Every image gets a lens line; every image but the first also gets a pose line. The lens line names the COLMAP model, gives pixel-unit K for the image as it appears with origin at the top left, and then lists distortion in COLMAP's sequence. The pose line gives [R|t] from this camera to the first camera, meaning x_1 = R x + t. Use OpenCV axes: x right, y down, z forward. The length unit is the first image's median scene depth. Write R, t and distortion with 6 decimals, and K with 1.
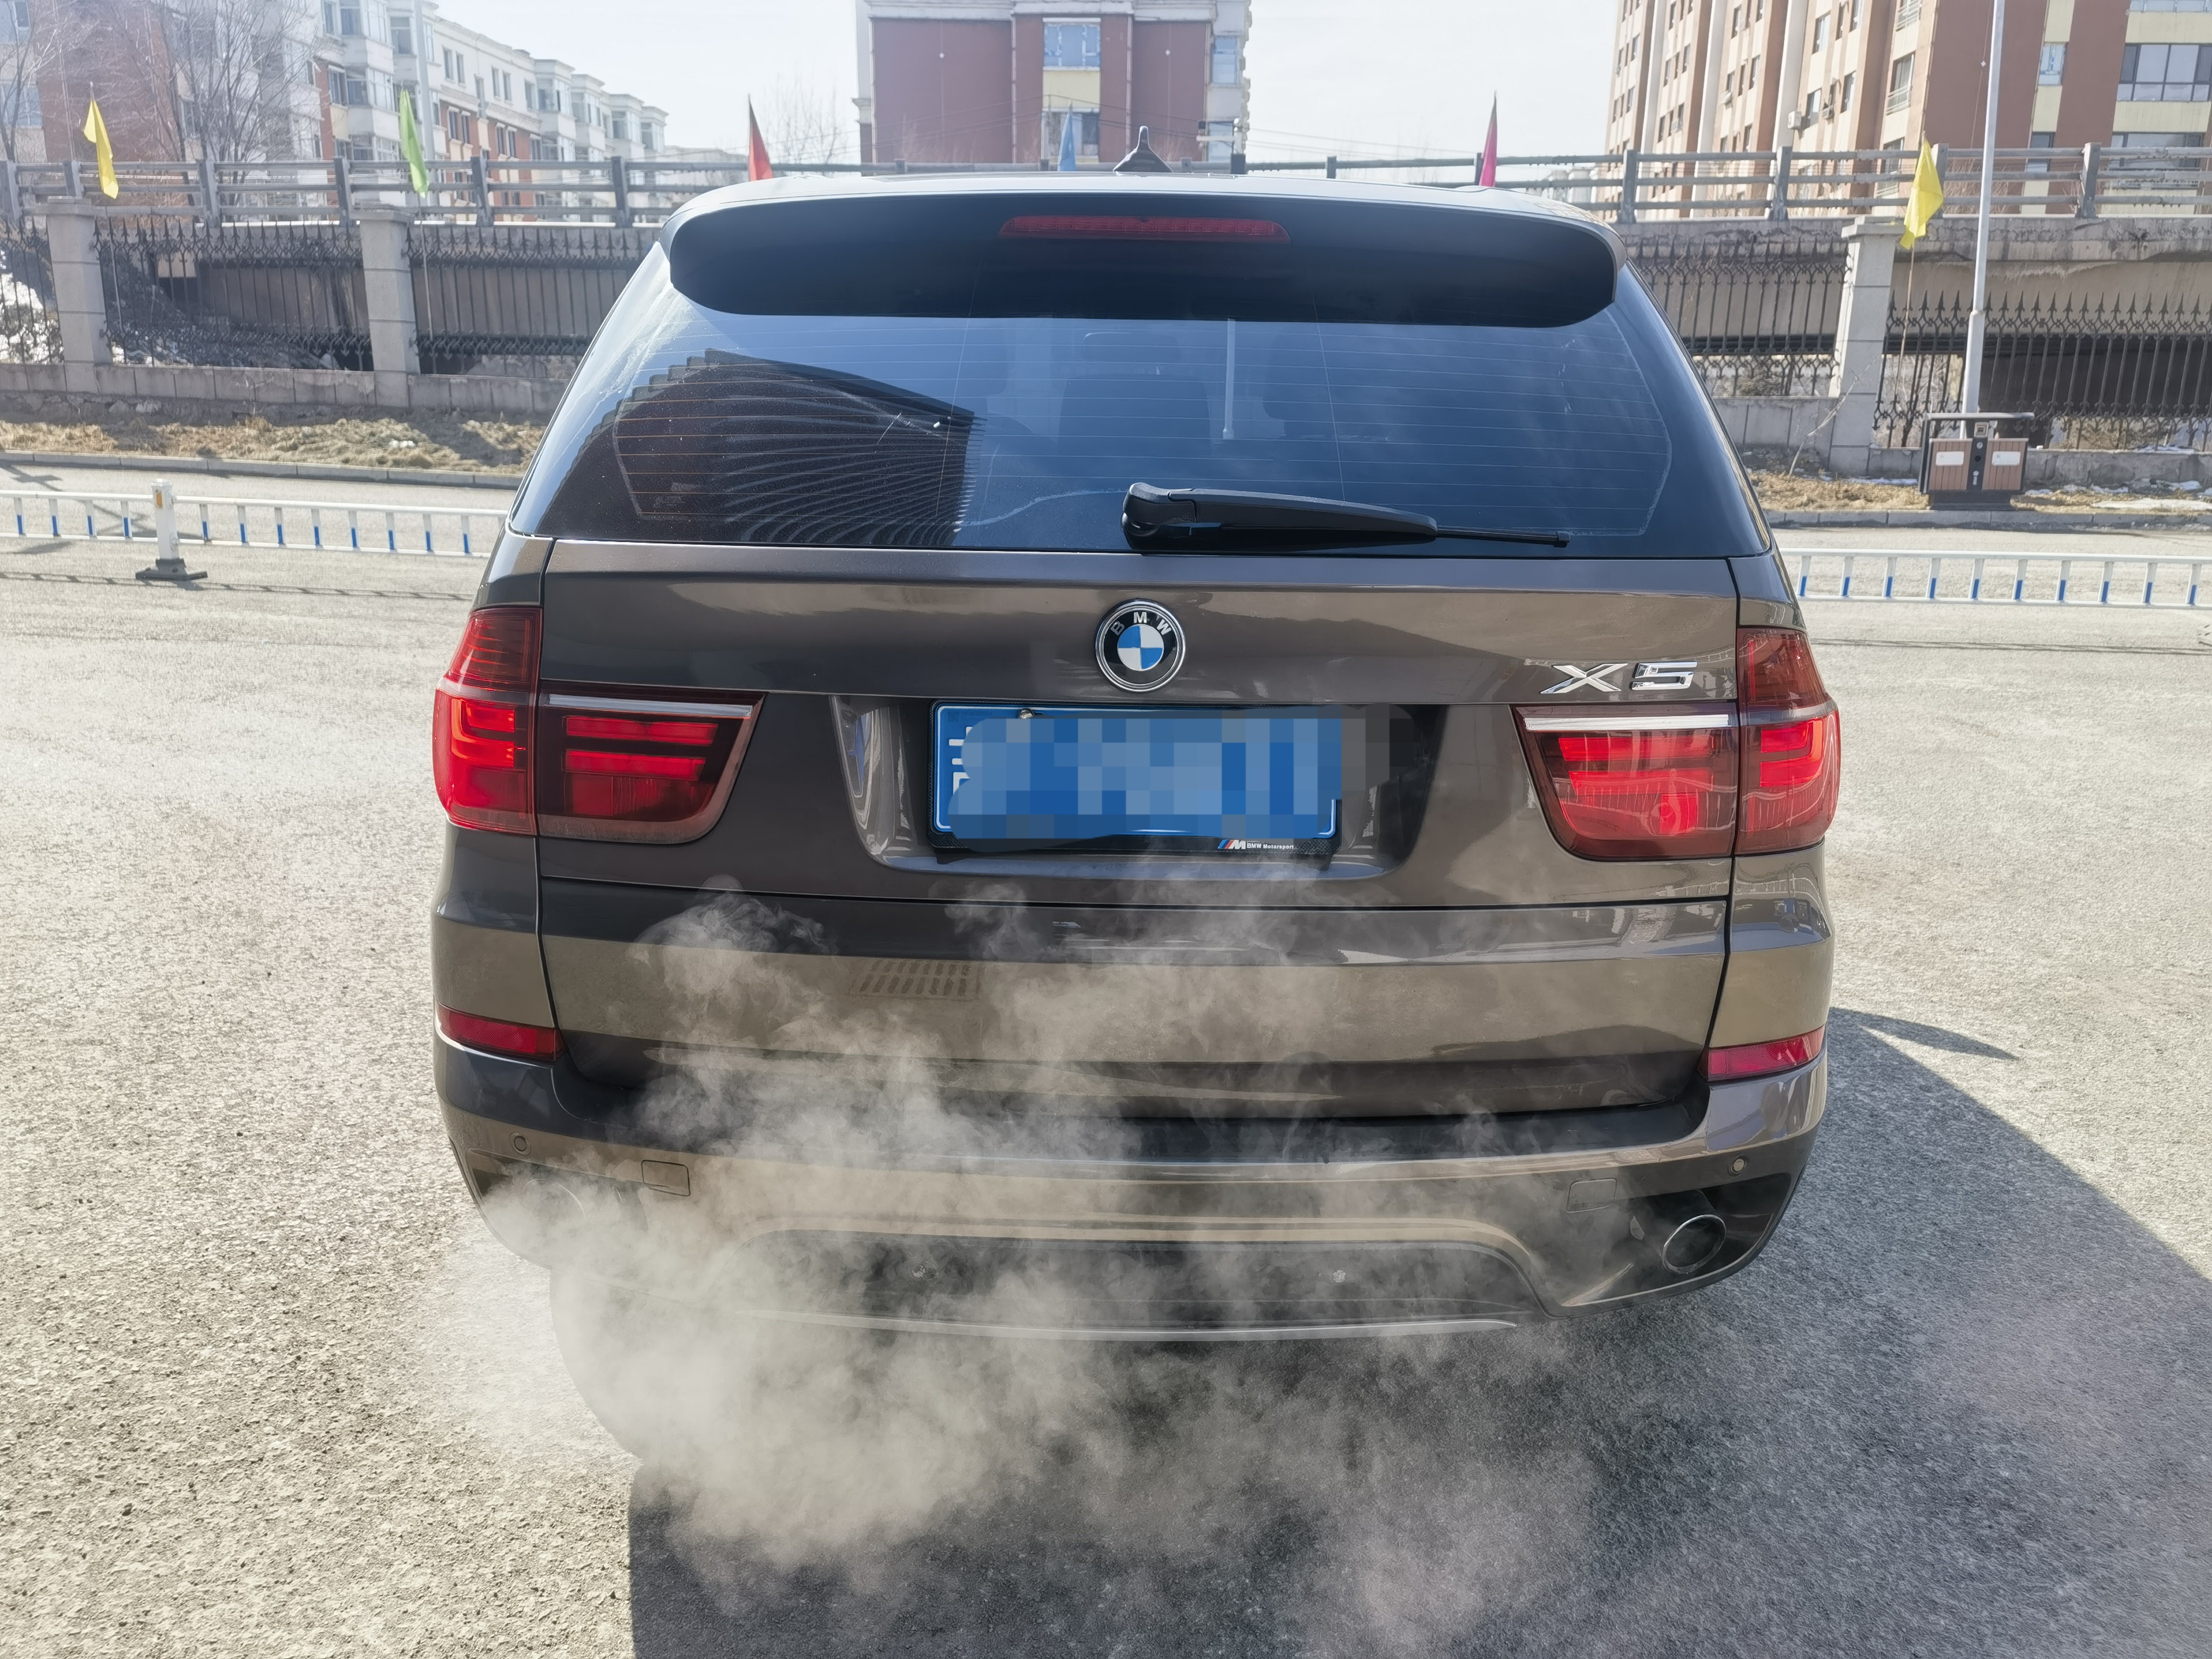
lens RADIAL K [[1752.5, 0, 1113.7], [0, 1752.5, 835.2], [0, 0, 1]] dist [0.114694, -0.122085]
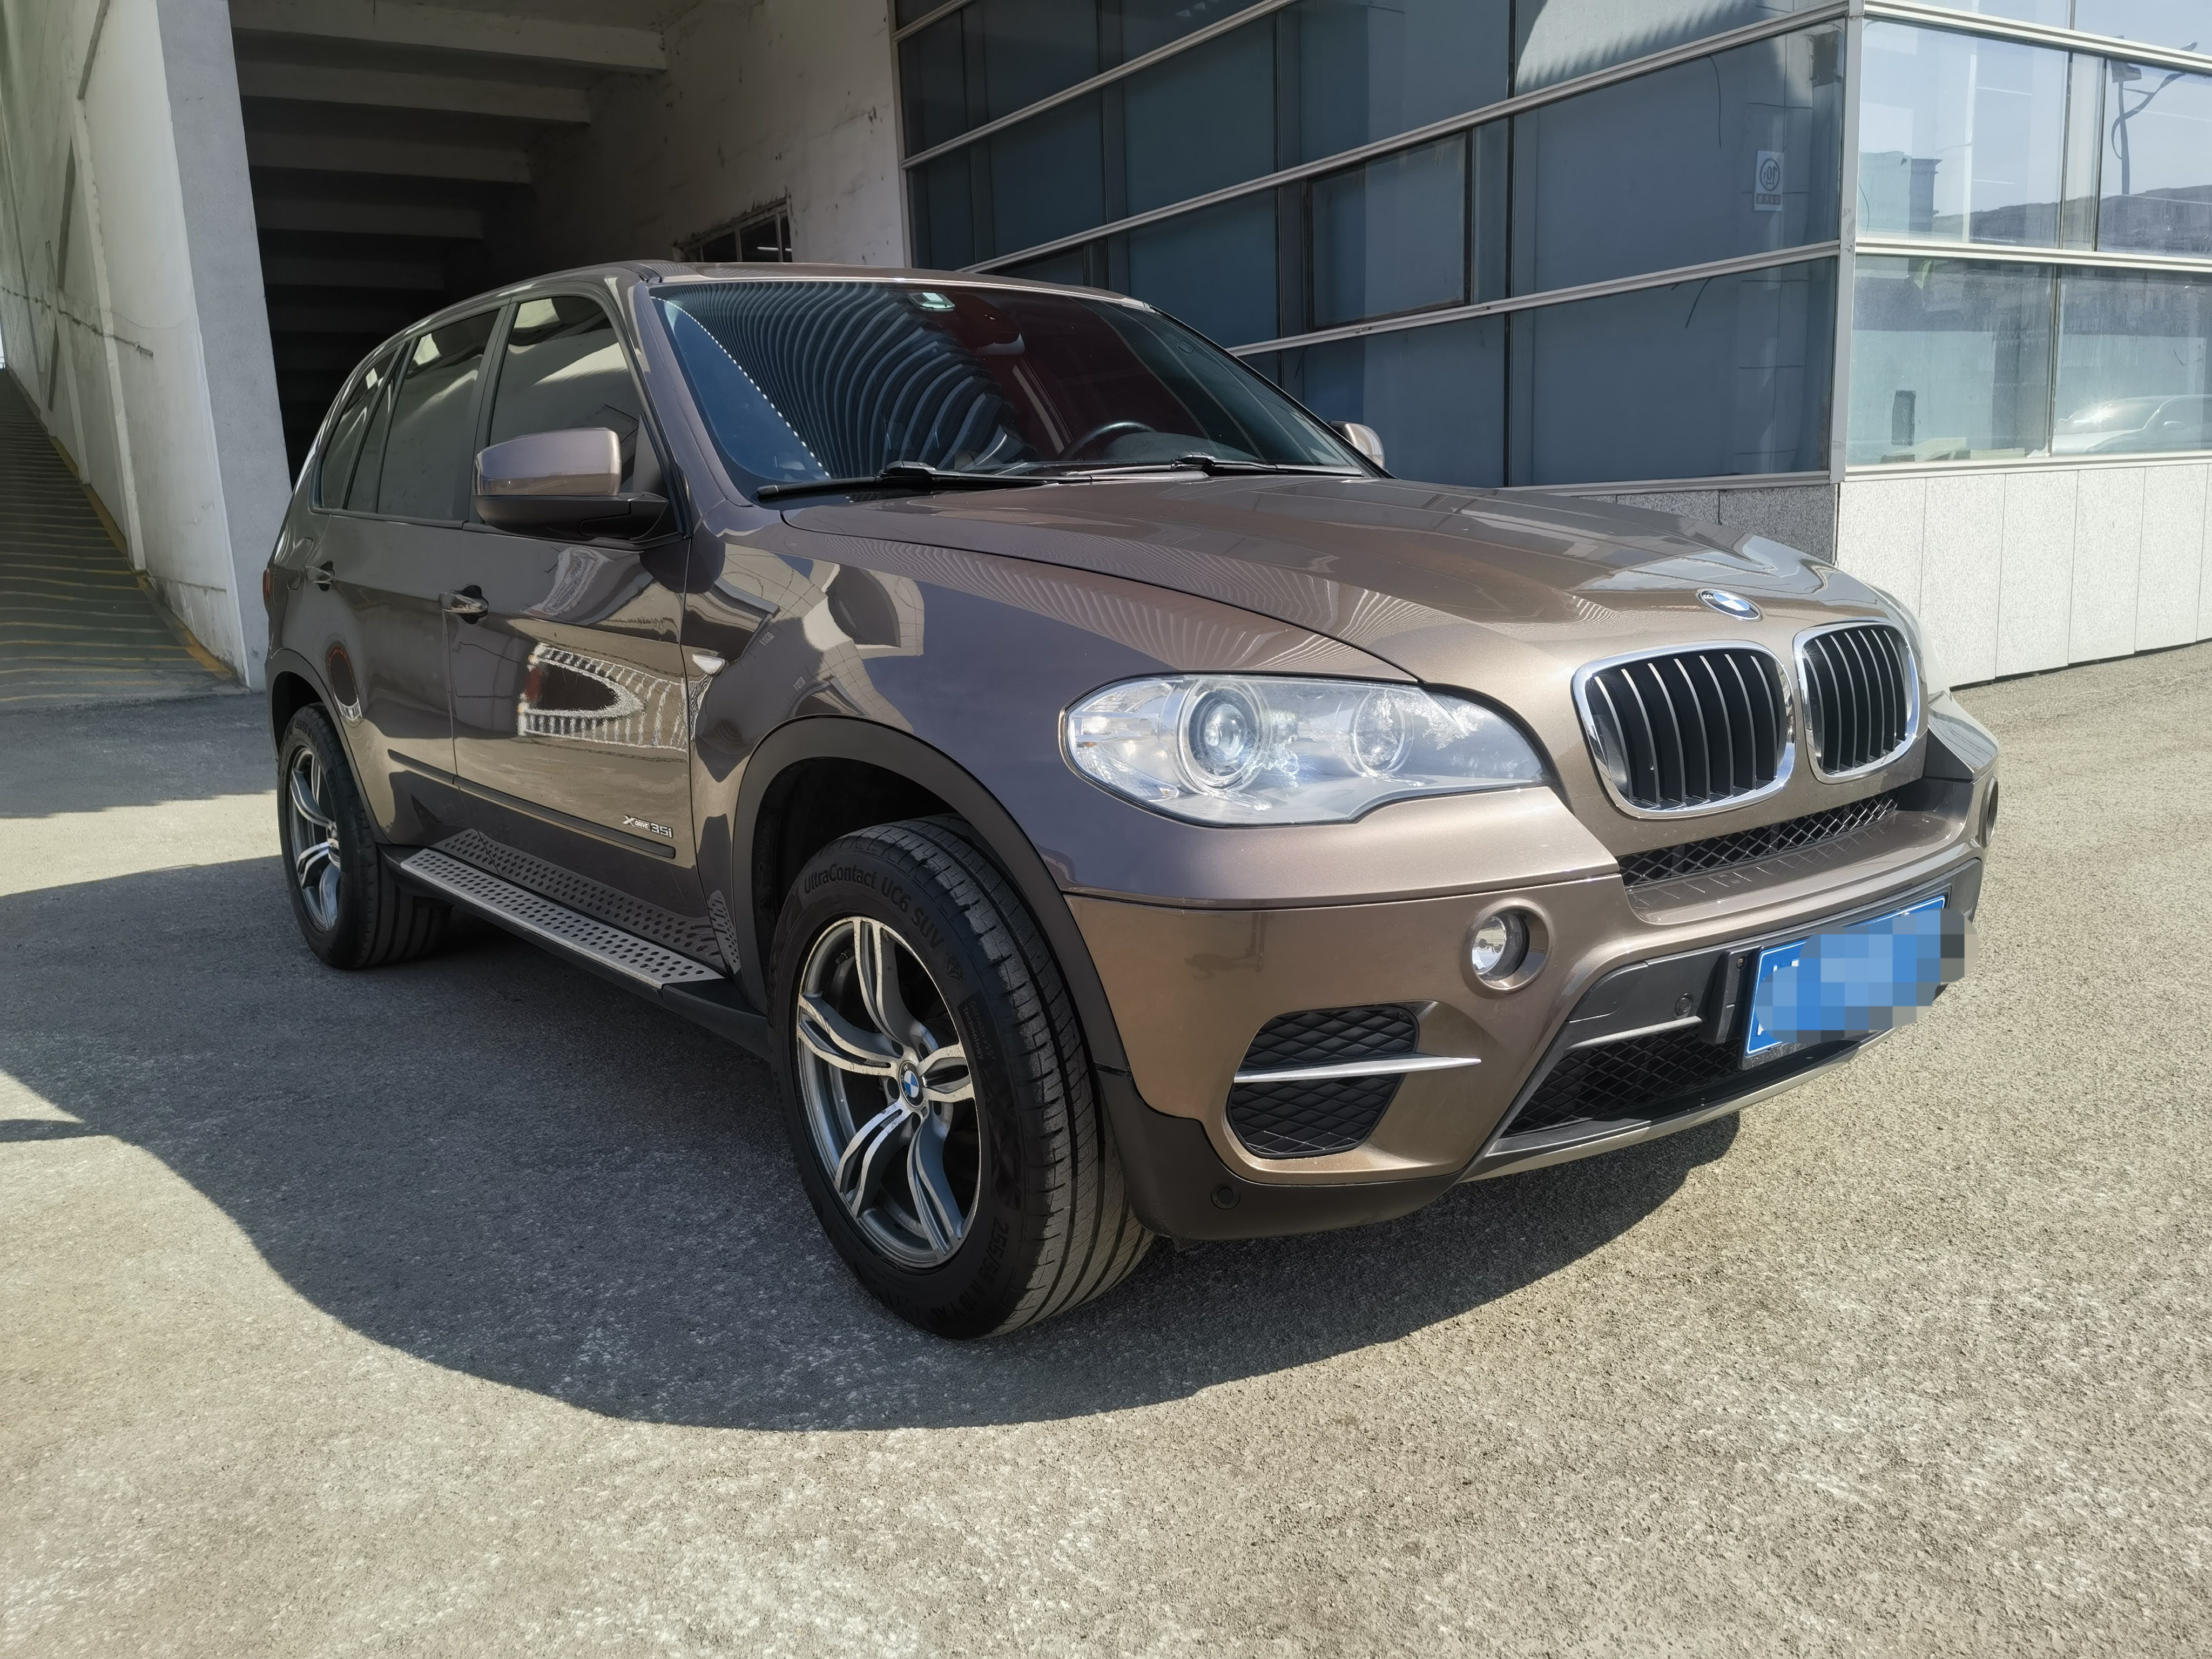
lens RADIAL K [[1752.5, 0, 1100.3], [0, 1752.5, 819.9], [0, 0, 1]] dist [0.114694, -0.122085]
pose [[-0.794585, 0.127222, -0.593674, 0.429164], [-0.122745, 0.923951, 0.362283, -0.341239], [0.594616, 0.360735, -0.718542, 1.541897]]
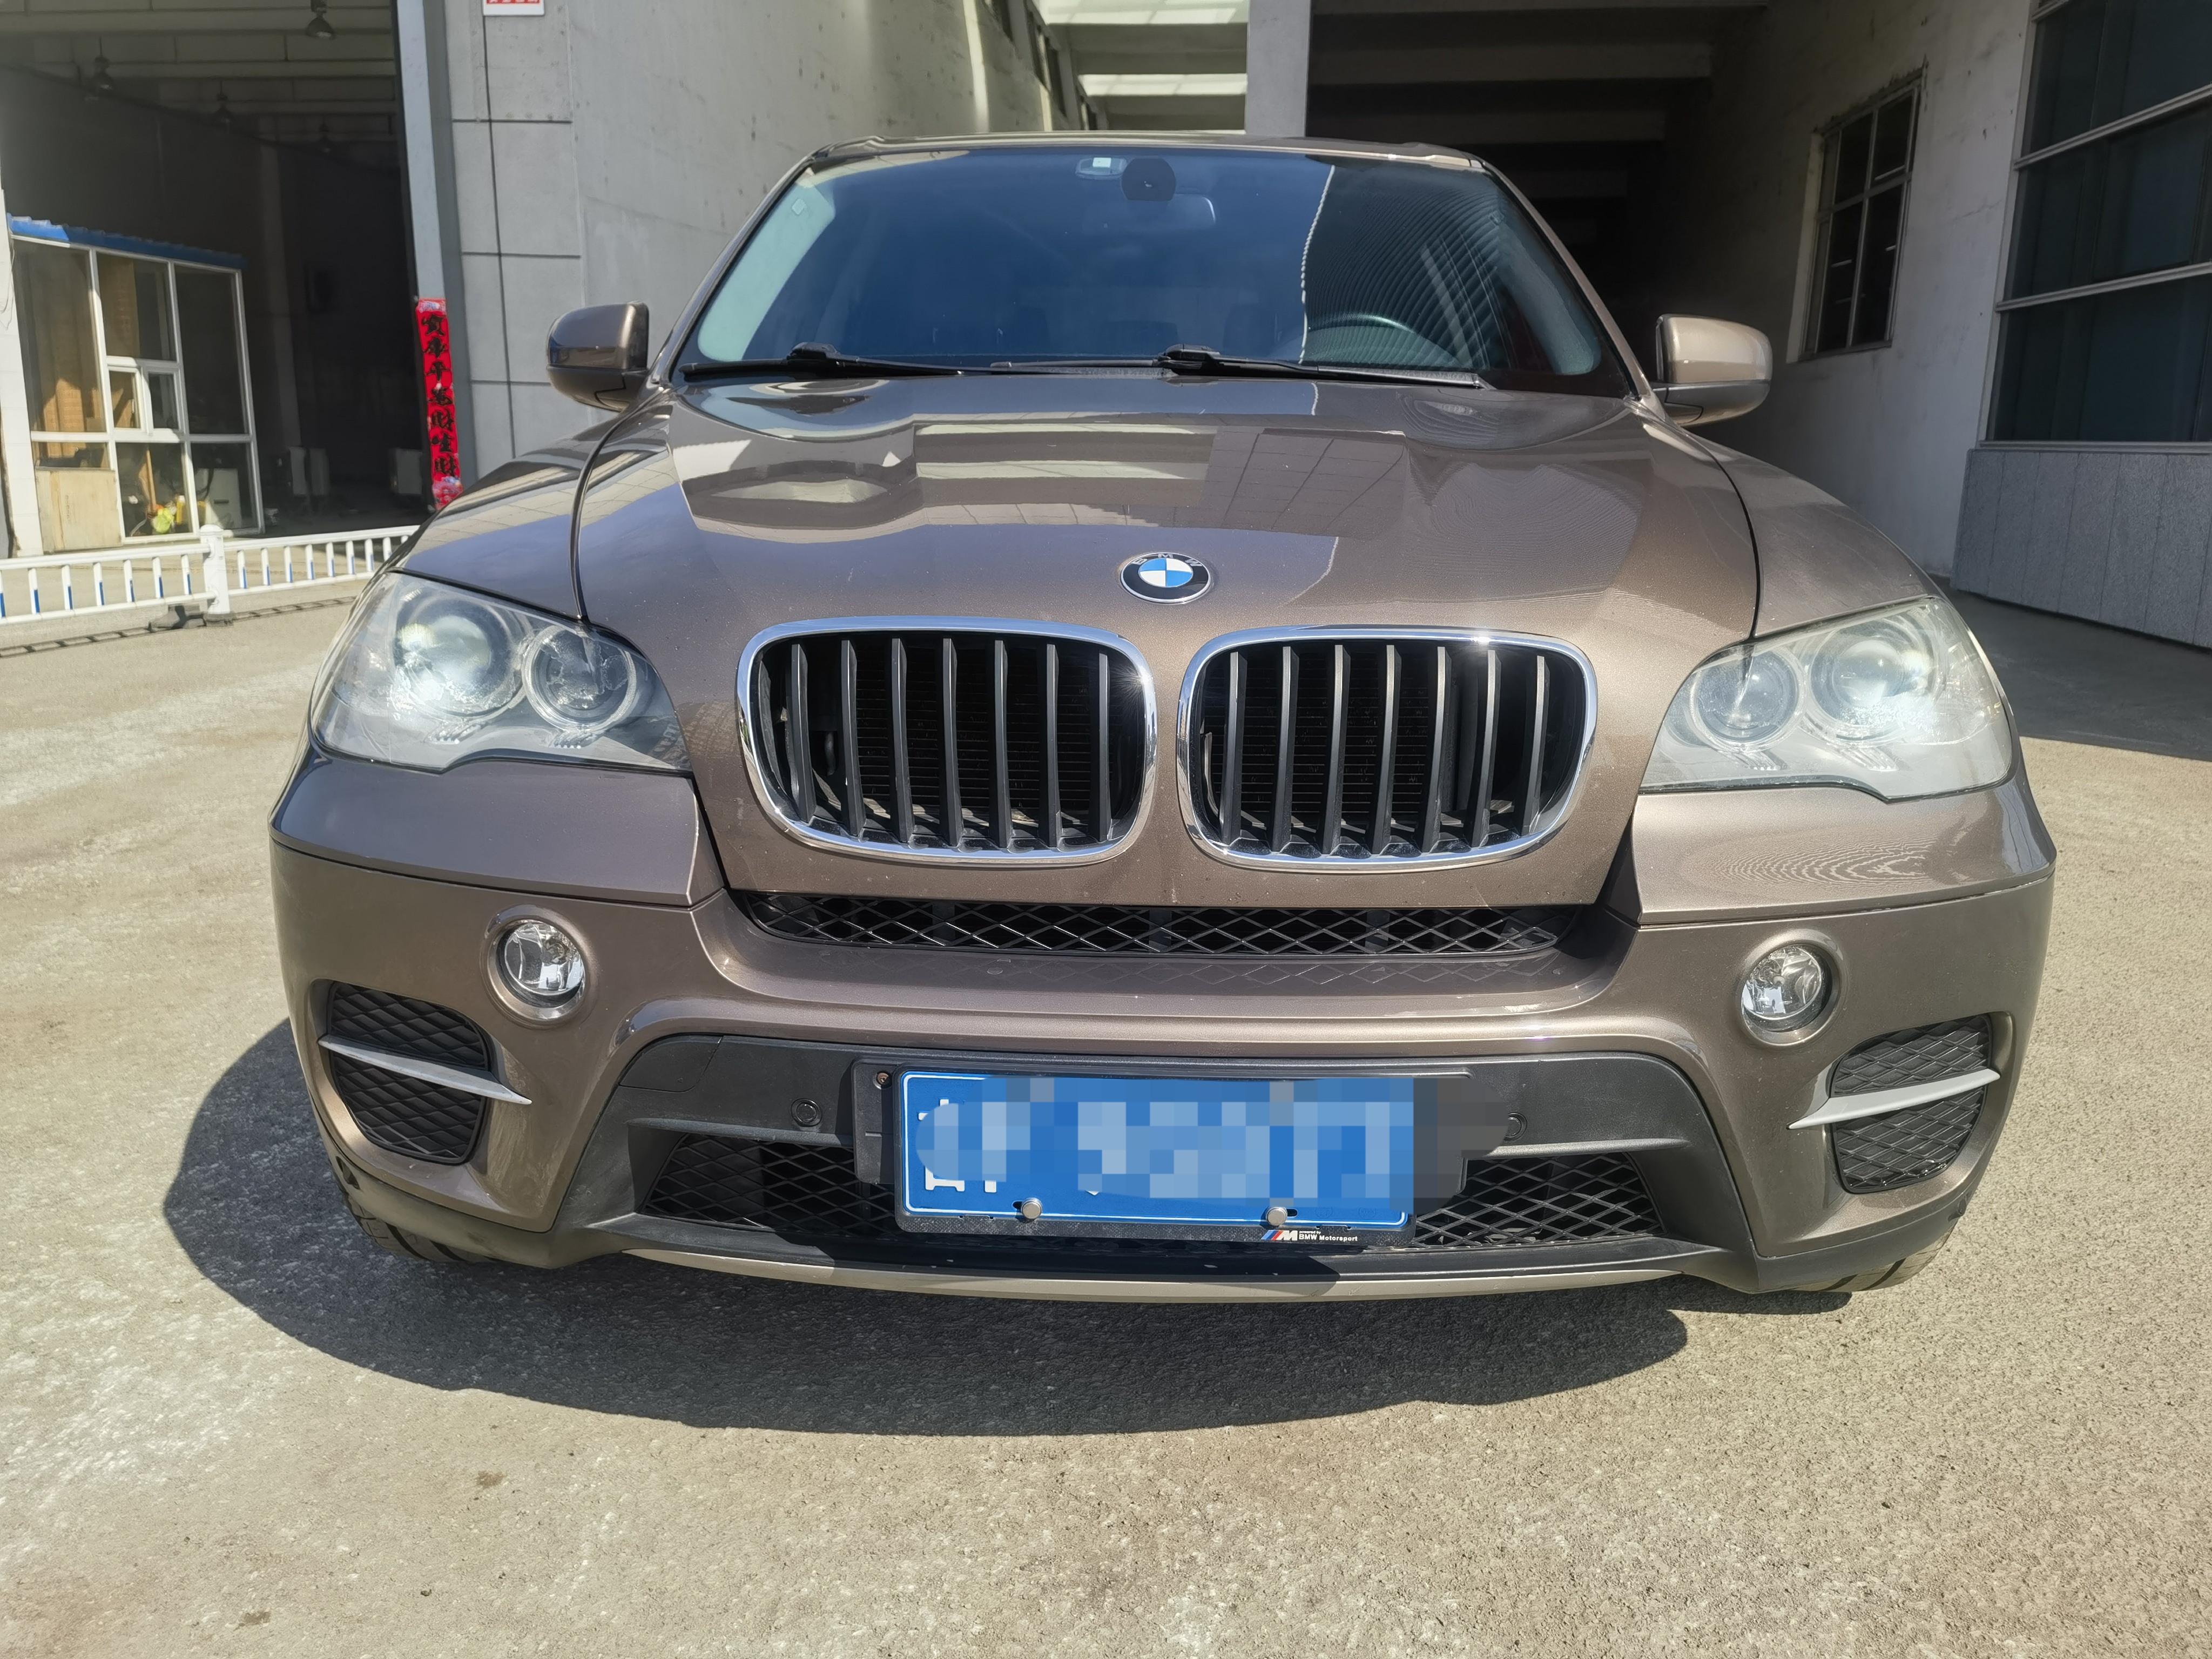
lens RADIAL K [[1752.5, 0, 1104.5], [0, 1752.5, 829.7], [0, 0, 1]] dist [0.114694, -0.122085]
pose [[-0.999178, -0.034929, 0.020583, -0.004817], [-0.021630, 0.888662, 0.458052, -0.347797], [-0.034291, 0.457230, -0.888687, 1.583892]]
